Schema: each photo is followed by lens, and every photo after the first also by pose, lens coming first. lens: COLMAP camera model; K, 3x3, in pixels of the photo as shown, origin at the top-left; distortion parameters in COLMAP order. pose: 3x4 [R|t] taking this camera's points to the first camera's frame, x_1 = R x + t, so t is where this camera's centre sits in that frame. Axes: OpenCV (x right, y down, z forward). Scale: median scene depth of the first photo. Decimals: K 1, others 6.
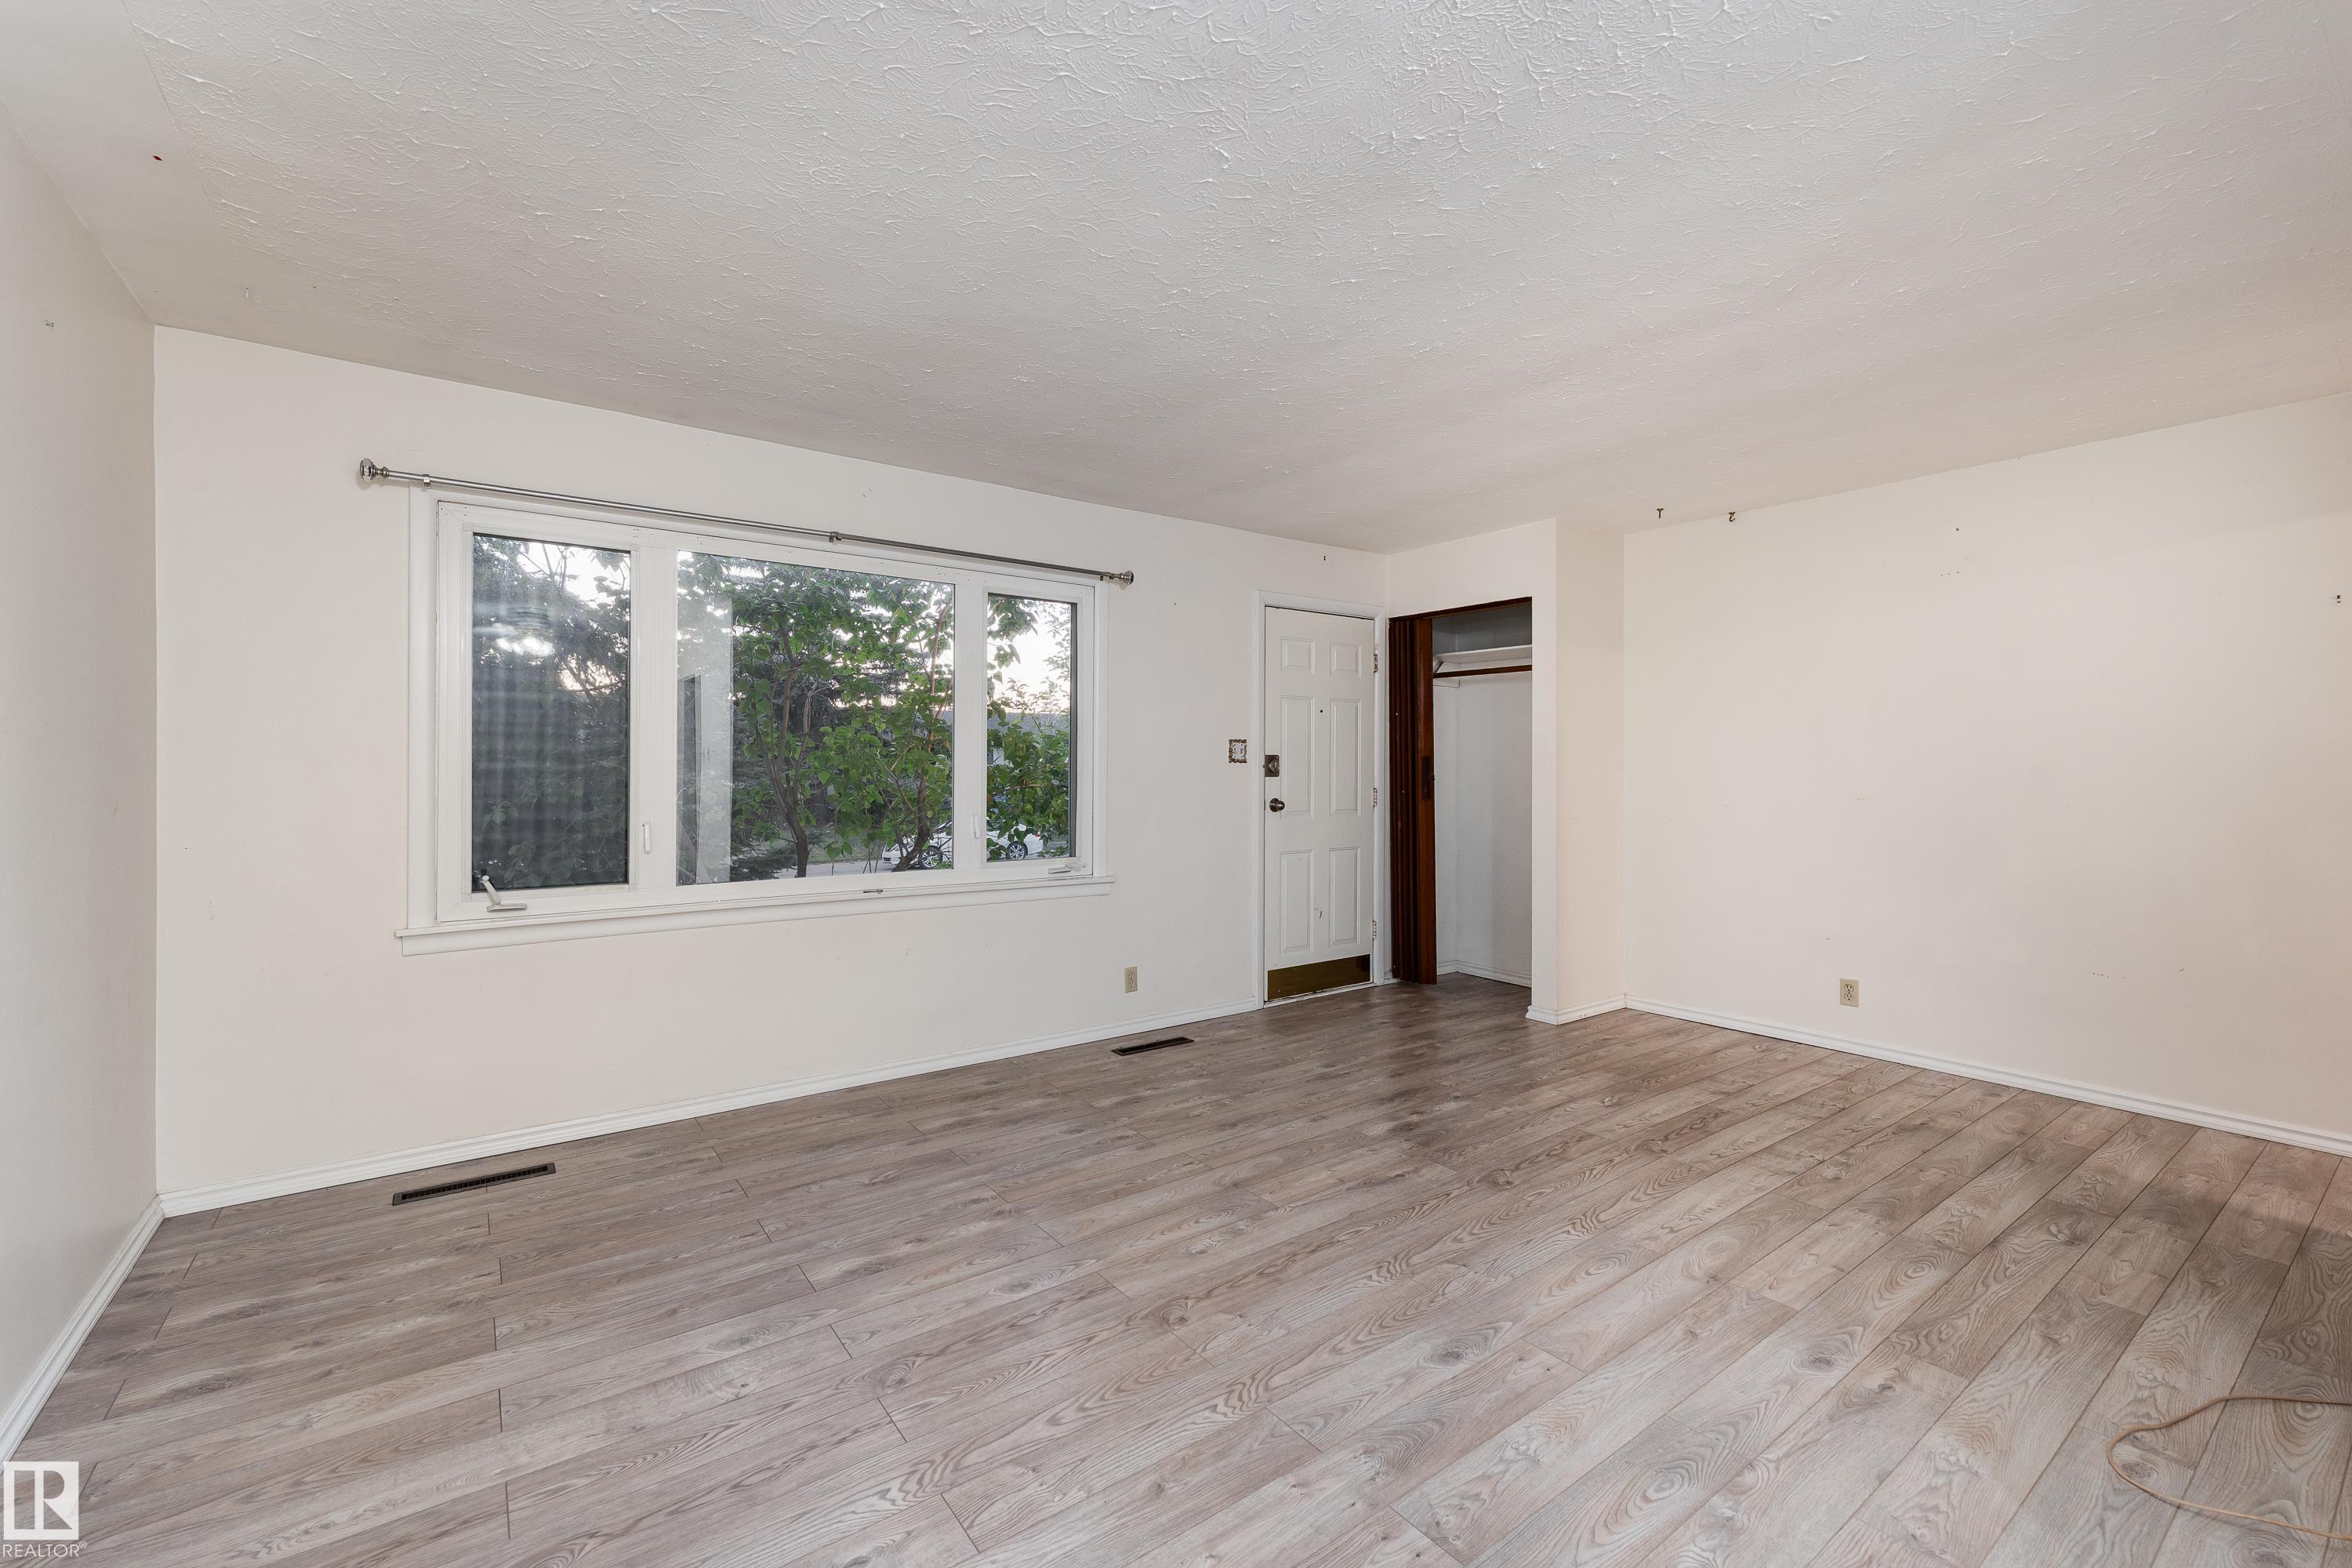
lens RADIAL K [[961.3, 0, 1124.1], [0, 961.3, 765.8], [0, 0, 1]] dist [0.000352, 0.000221]
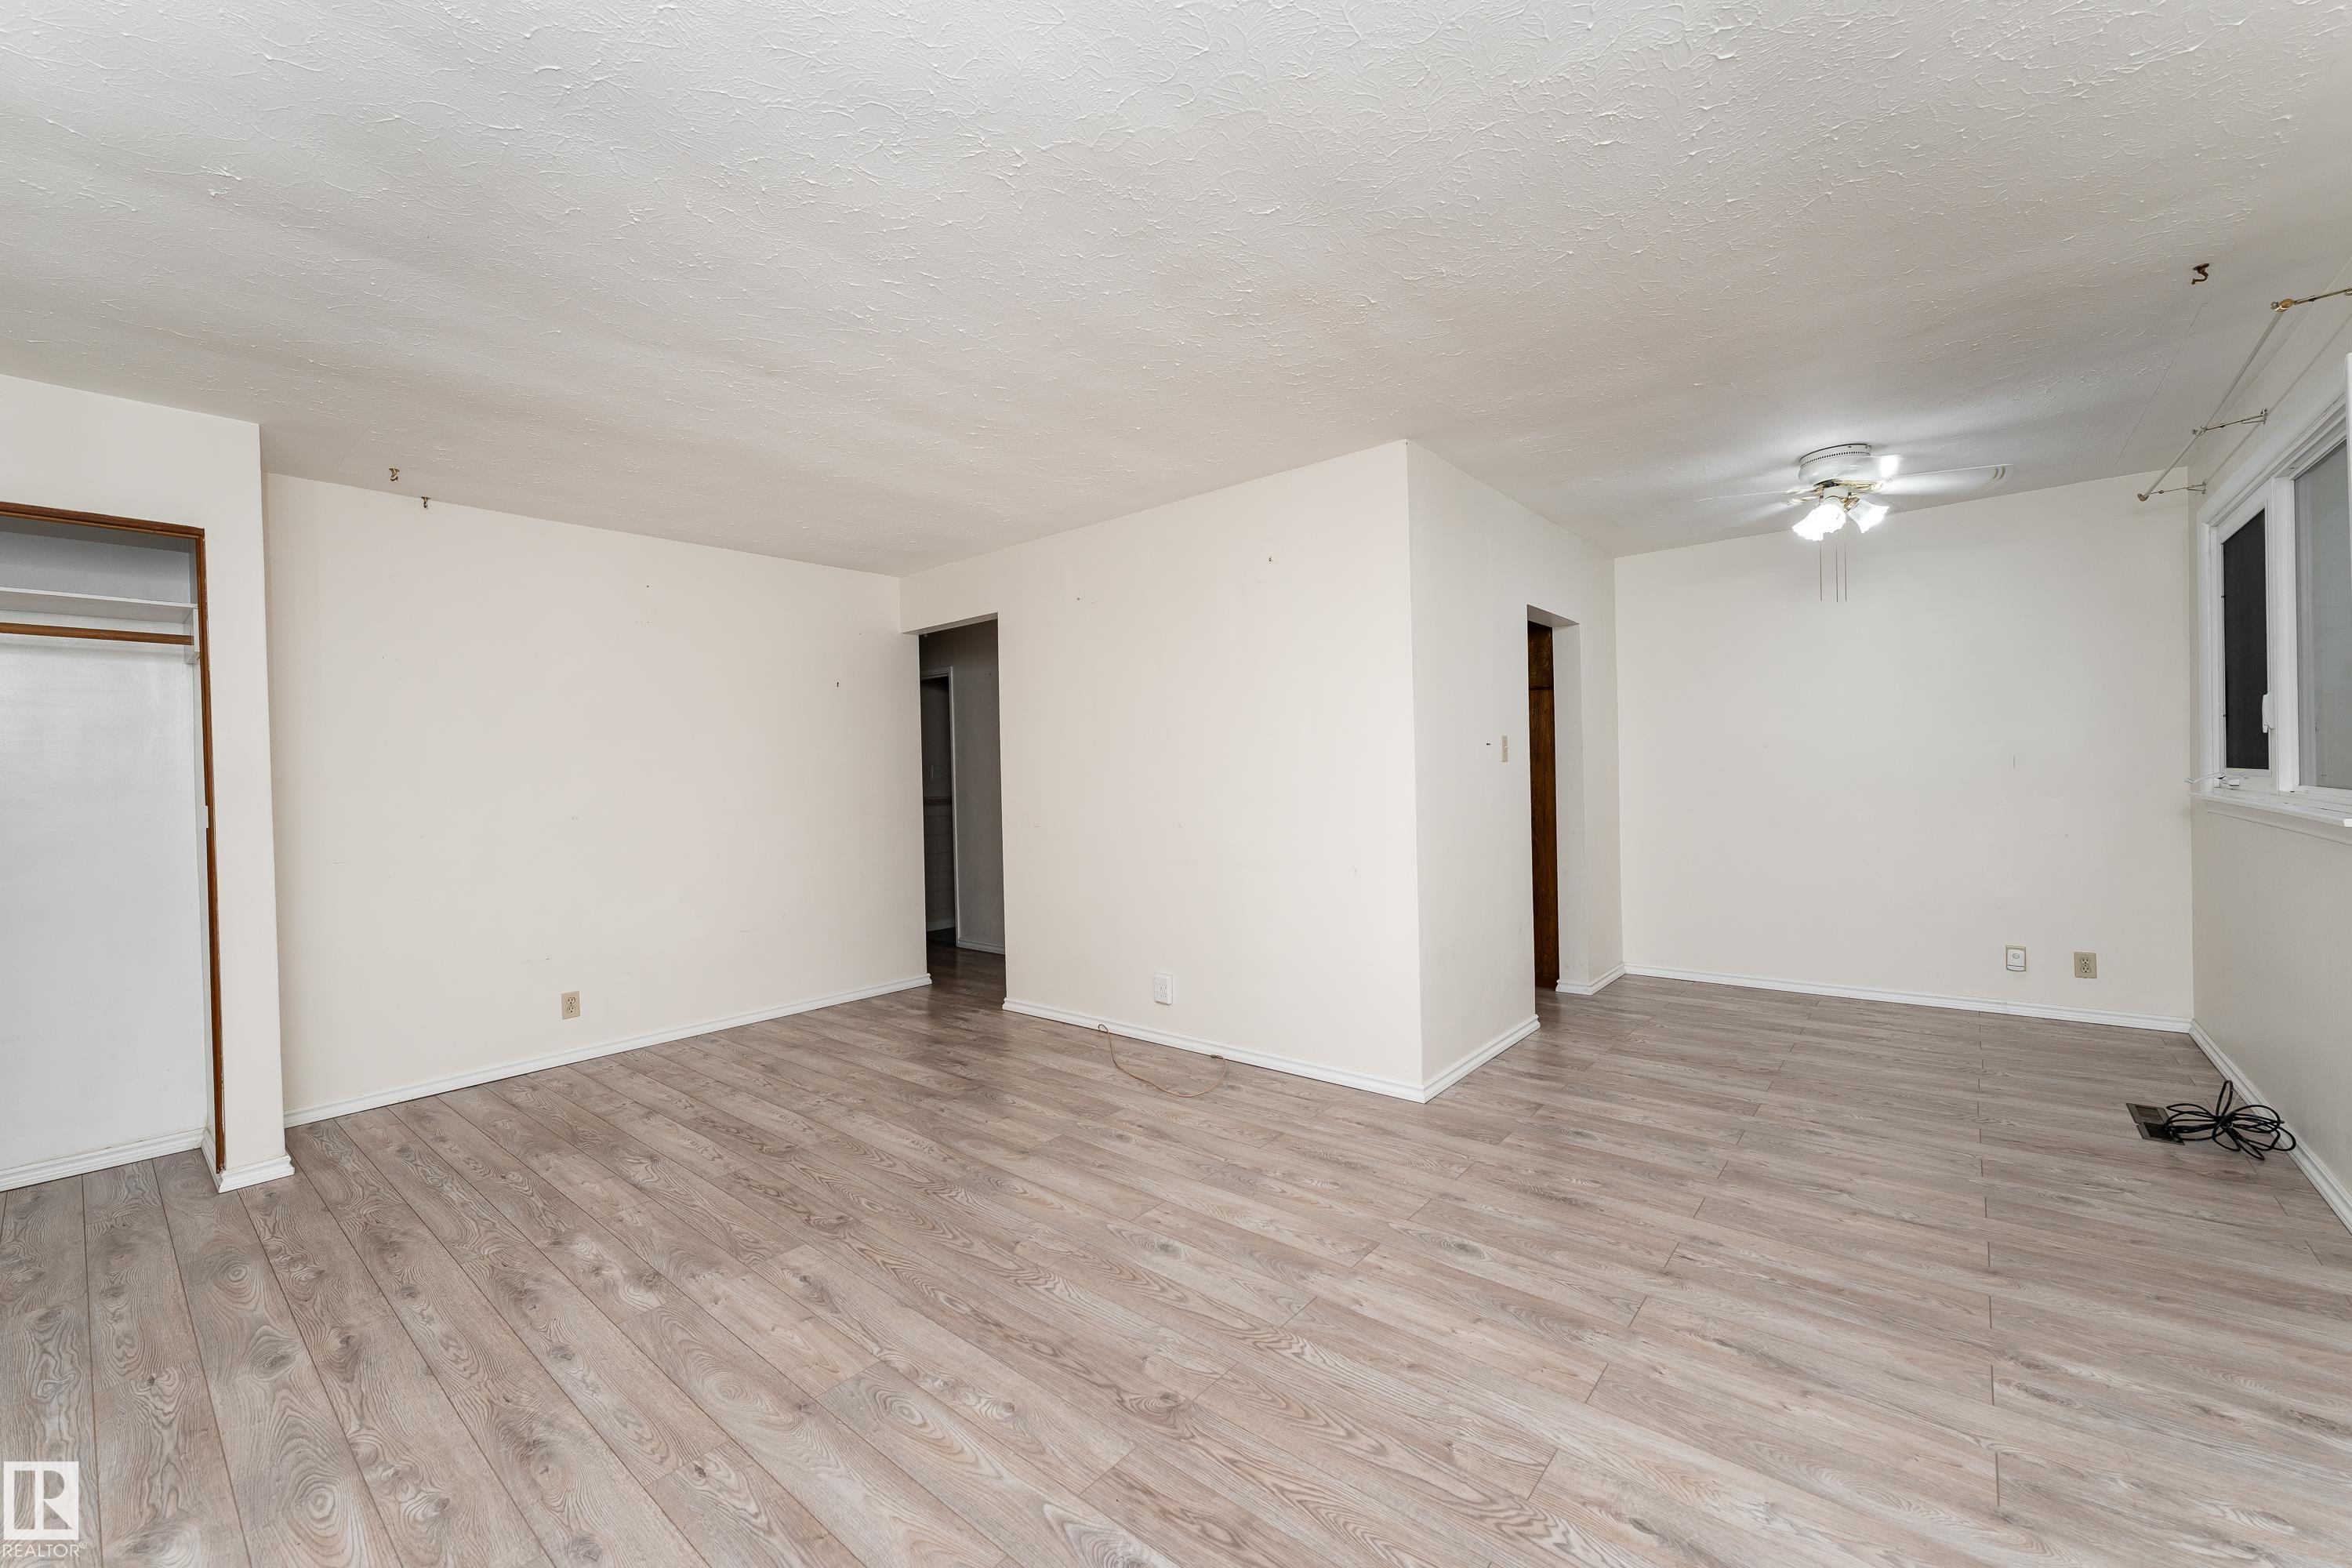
lens RADIAL K [[951.6, 0, 1163.3], [0, 951.6, 775.5], [0, 0, 1]] dist [0.000732, 0.000131]
pose [[-0.263889, 0.002568, 0.964550, -0.521821], [0.024065, 0.999703, 0.003923, -0.004523], [-0.964253, 0.024247, -0.263872, 0.800863]]
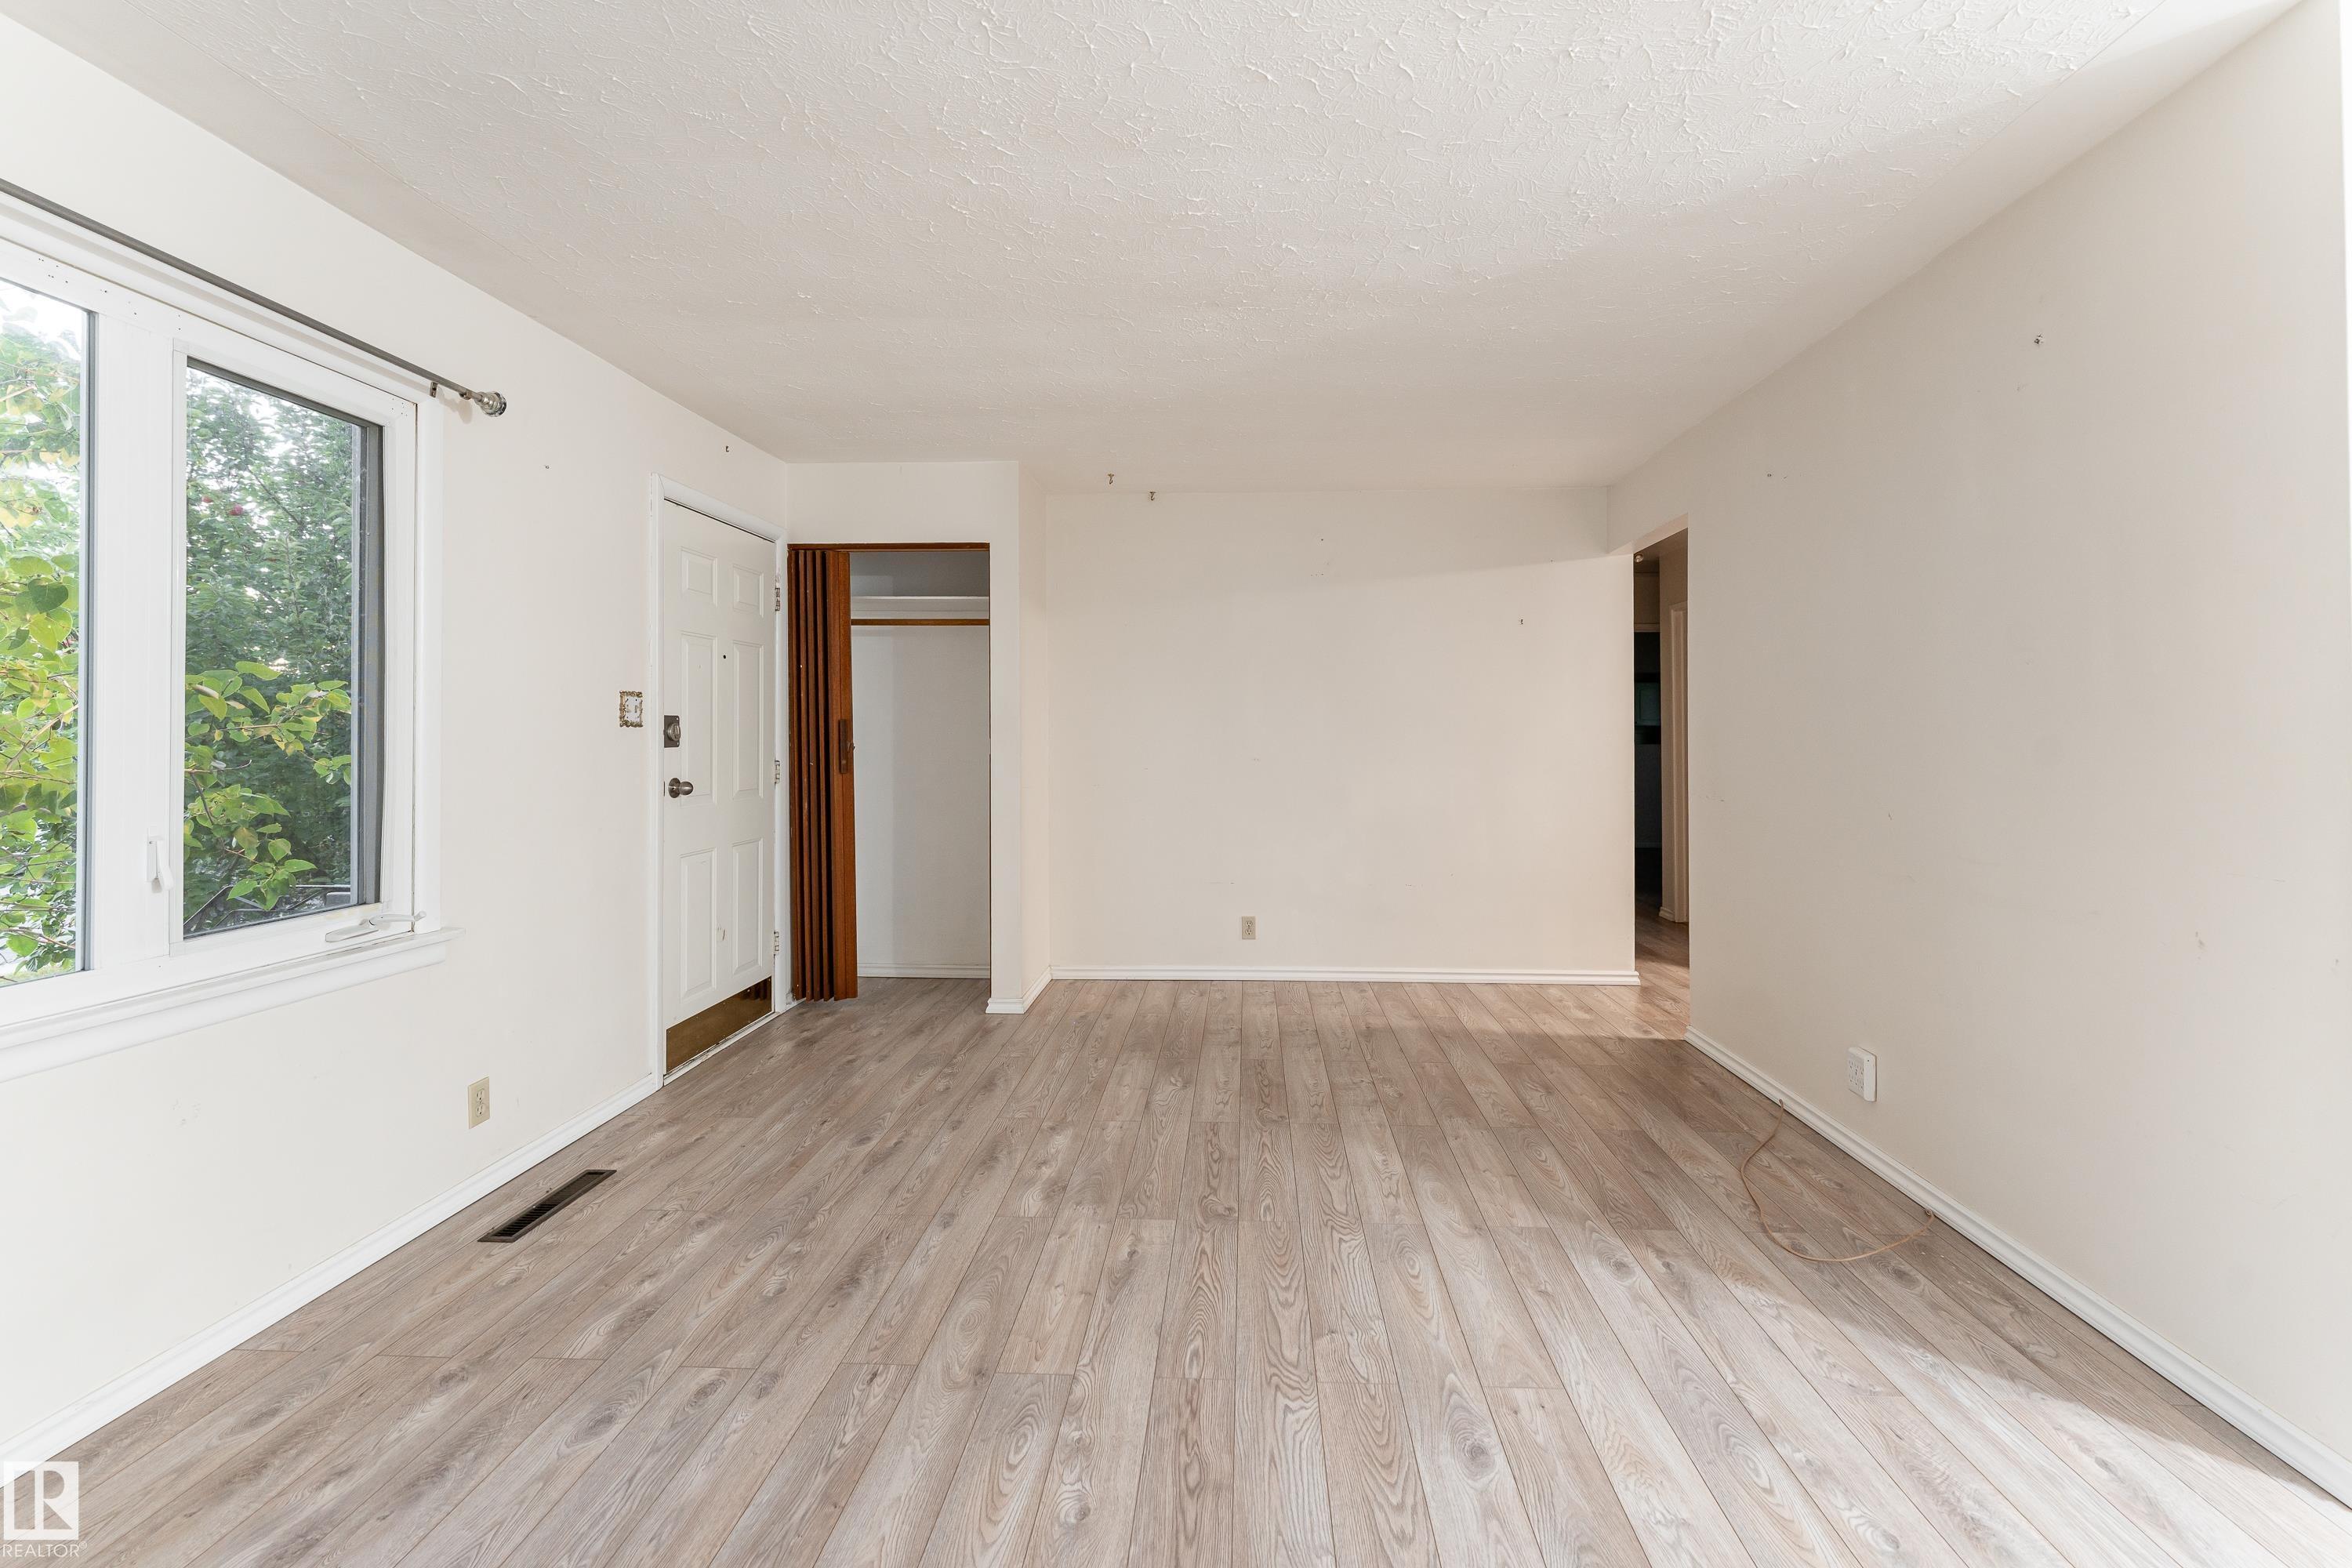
lens RADIAL K [[992.8, 0, 1193.3], [0, 992.8, 734.3], [0, 0, 1]] dist [0.001244, 0.000064]
pose [[0.604970, -0.003172, 0.796242, -0.288992], [0.000776, 0.999994, 0.003393, -0.000111], [-0.796248, -0.001435, 0.604969, 0.415541]]
